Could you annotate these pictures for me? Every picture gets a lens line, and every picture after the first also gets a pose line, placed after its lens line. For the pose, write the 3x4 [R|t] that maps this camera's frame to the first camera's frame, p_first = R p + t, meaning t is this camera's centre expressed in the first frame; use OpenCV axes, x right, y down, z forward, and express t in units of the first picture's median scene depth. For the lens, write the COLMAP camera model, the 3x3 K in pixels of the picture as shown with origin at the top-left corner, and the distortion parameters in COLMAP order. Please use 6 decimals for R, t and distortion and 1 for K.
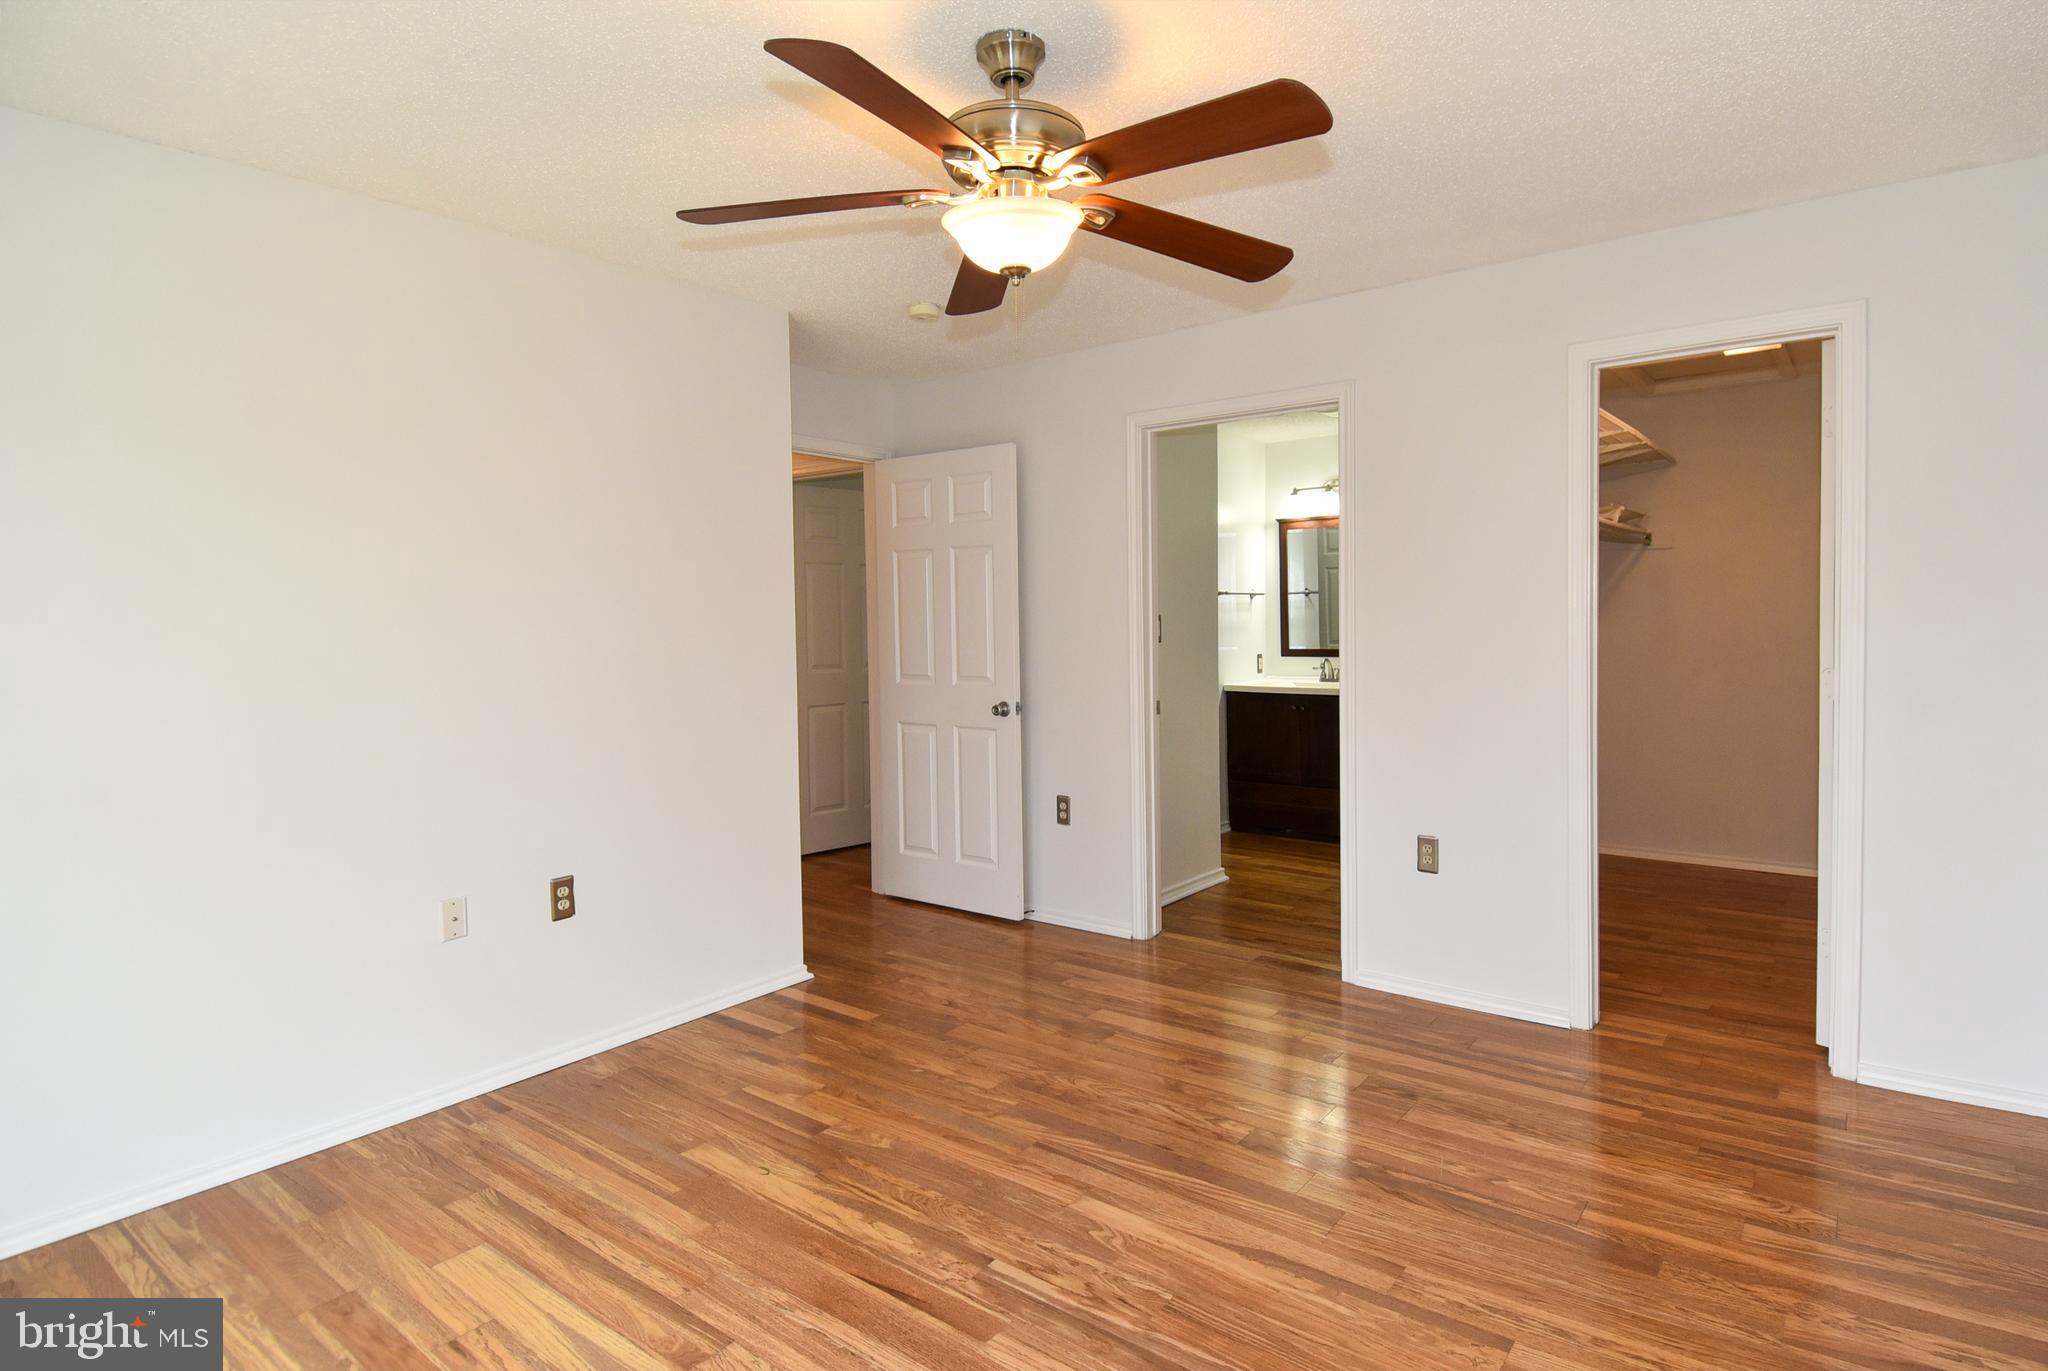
lens RADIAL K [[1023.0, 0, 1083.8], [0, 1023.0, 677.5], [0, 0, 1]] dist [0.043527, -0.043192]
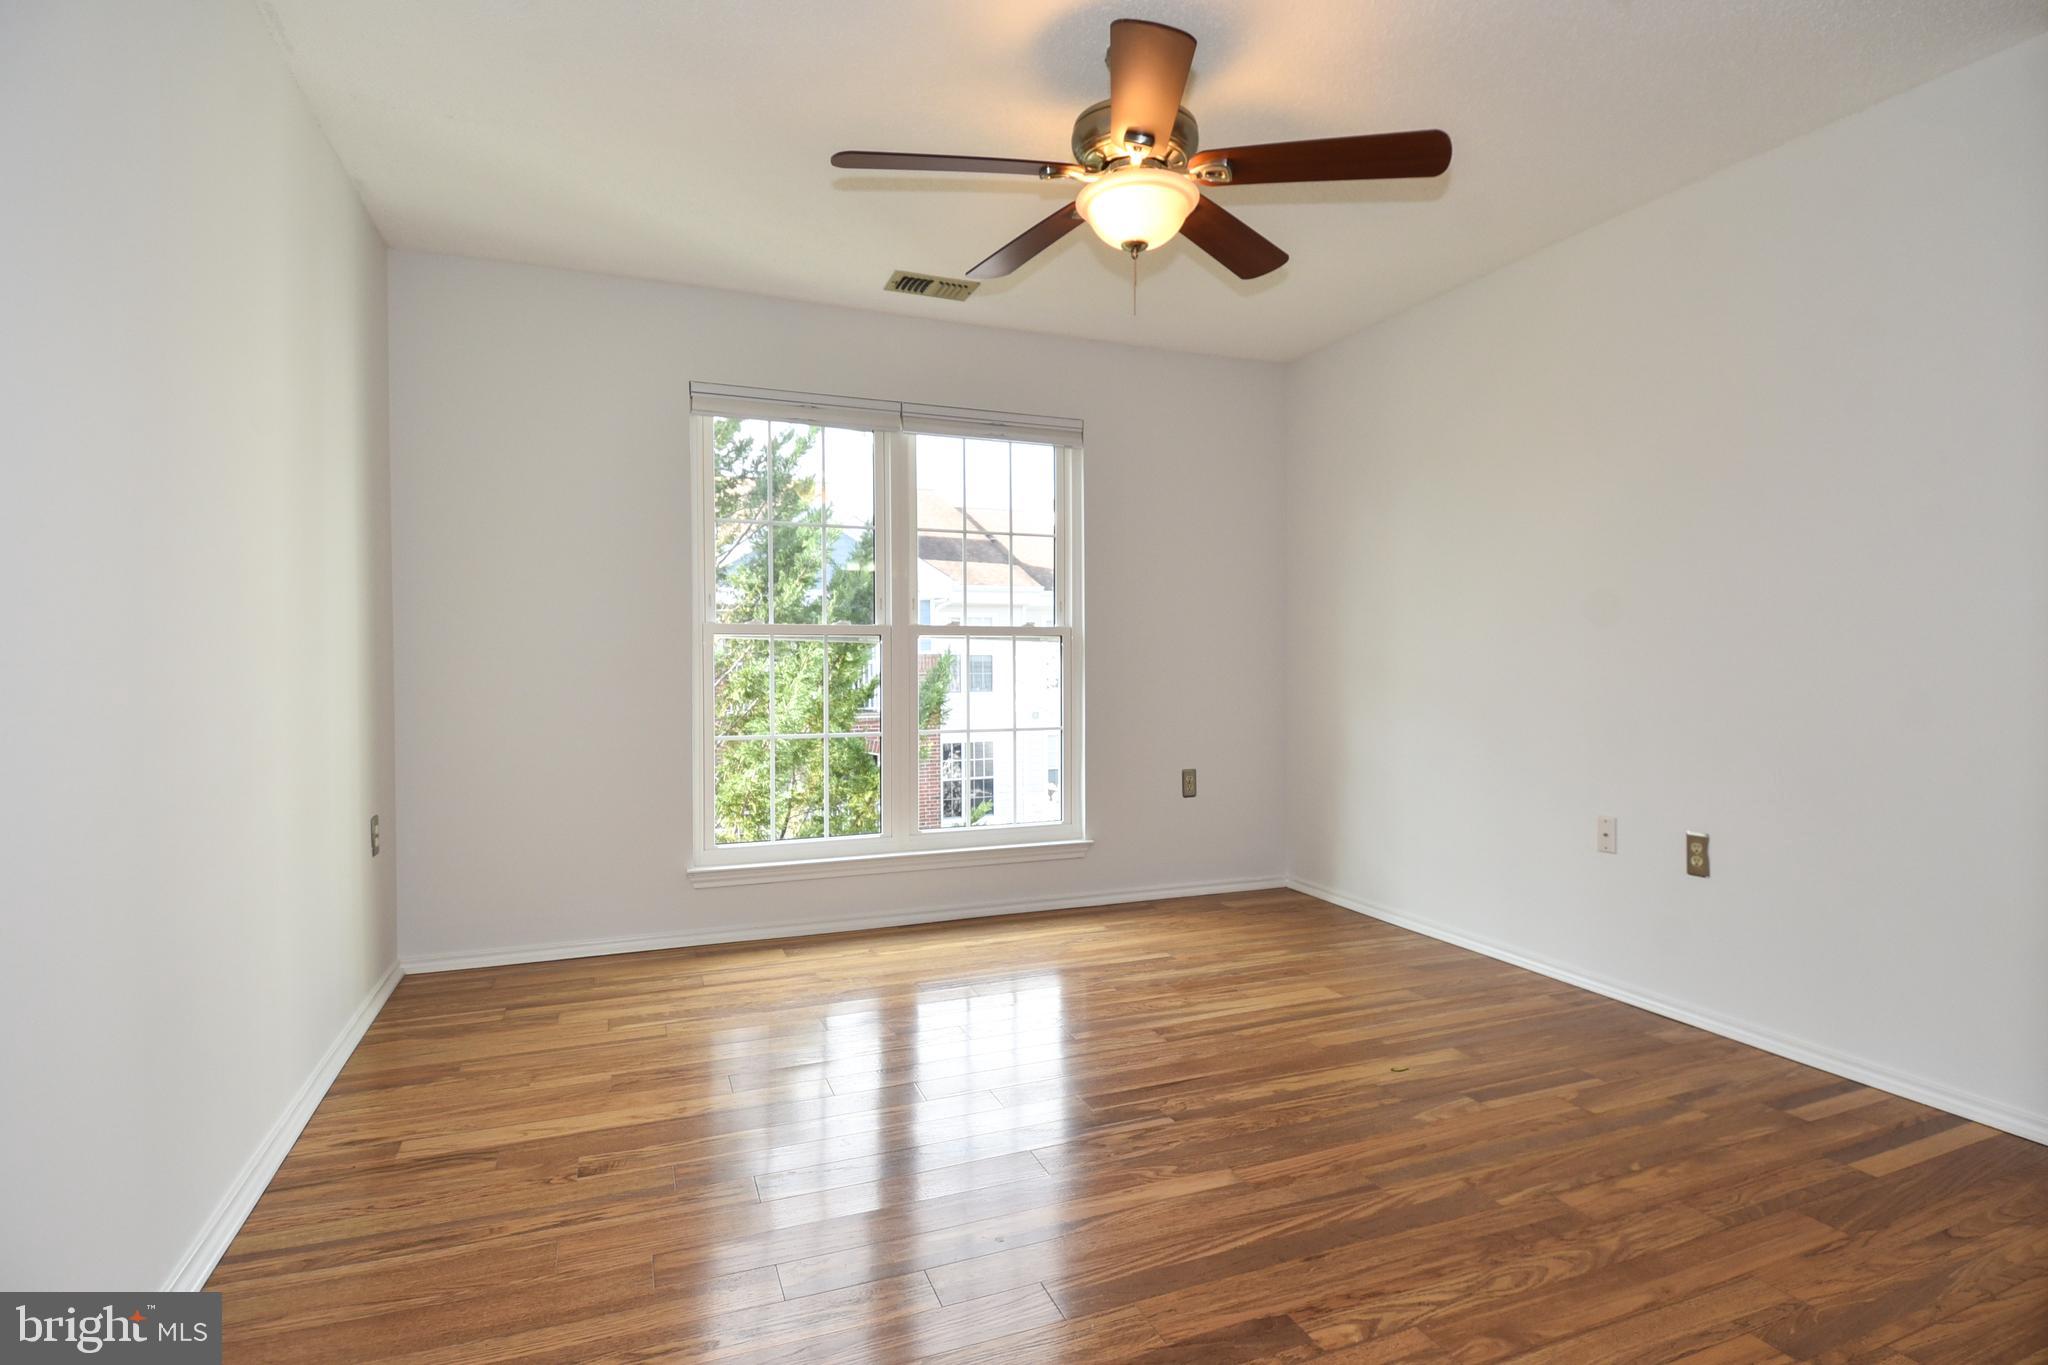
lens RADIAL K [[1023.0, 0, 1083.8], [0, 1023.0, 674.5], [0, 0, 1]] dist [0.043527, -0.043192]
pose [[-0.474959, 0.032520, -0.879407, 0.753561], [-0.038497, 0.997592, 0.057683, 0.011657], [0.879165, 0.061252, -0.472564, 1.138825]]
